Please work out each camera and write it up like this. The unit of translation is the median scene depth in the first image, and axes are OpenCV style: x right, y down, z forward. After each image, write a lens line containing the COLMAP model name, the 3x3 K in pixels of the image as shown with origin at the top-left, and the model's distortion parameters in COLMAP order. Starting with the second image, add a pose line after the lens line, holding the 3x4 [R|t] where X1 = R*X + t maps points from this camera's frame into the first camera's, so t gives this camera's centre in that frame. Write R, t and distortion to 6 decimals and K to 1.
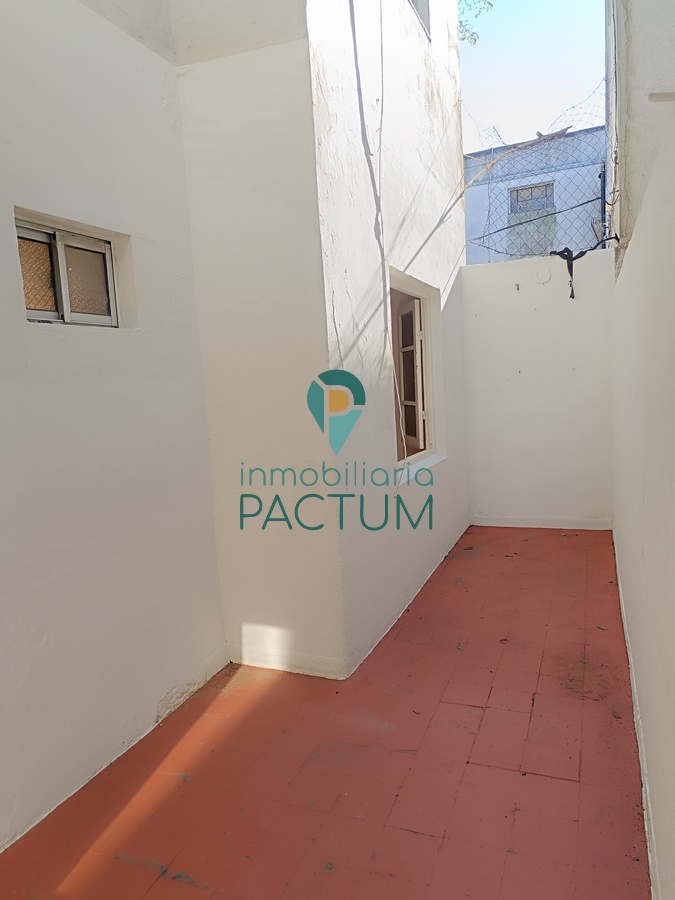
lens RADIAL K [[625.2, 0, 337.2], [0, 625.2, 448.4], [0, 0, 1]] dist [0.009077, -0.019505]
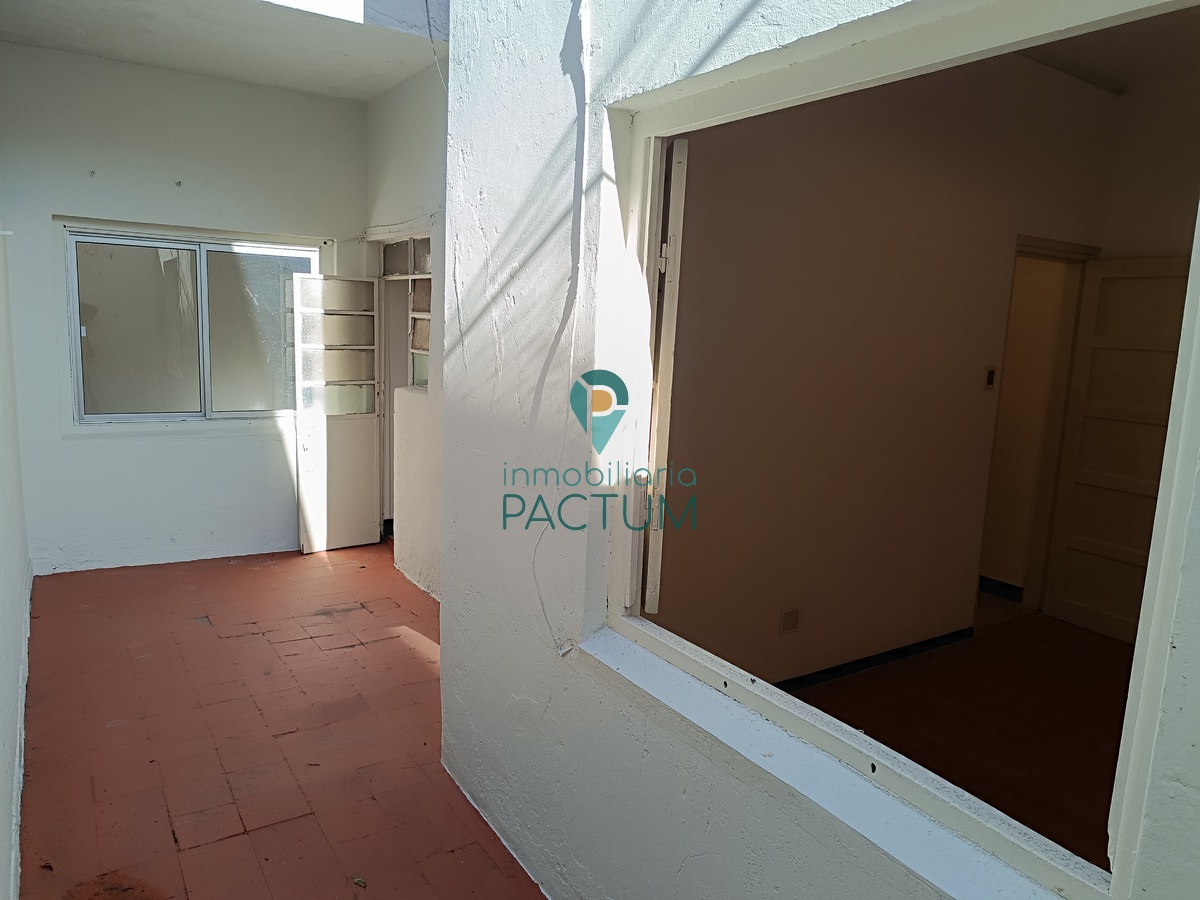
lens RADIAL K [[833.7, 0, 600.8], [0, 833.7, 452.5], [0, 0, 1]] dist [0.009077, -0.019505]
pose [[0.981435, 0.065048, 0.180426, 0.000641], [-0.063868, 0.997882, -0.012345, -0.037483], [-0.180847, 0.000593, 0.983511, 0.252152]]
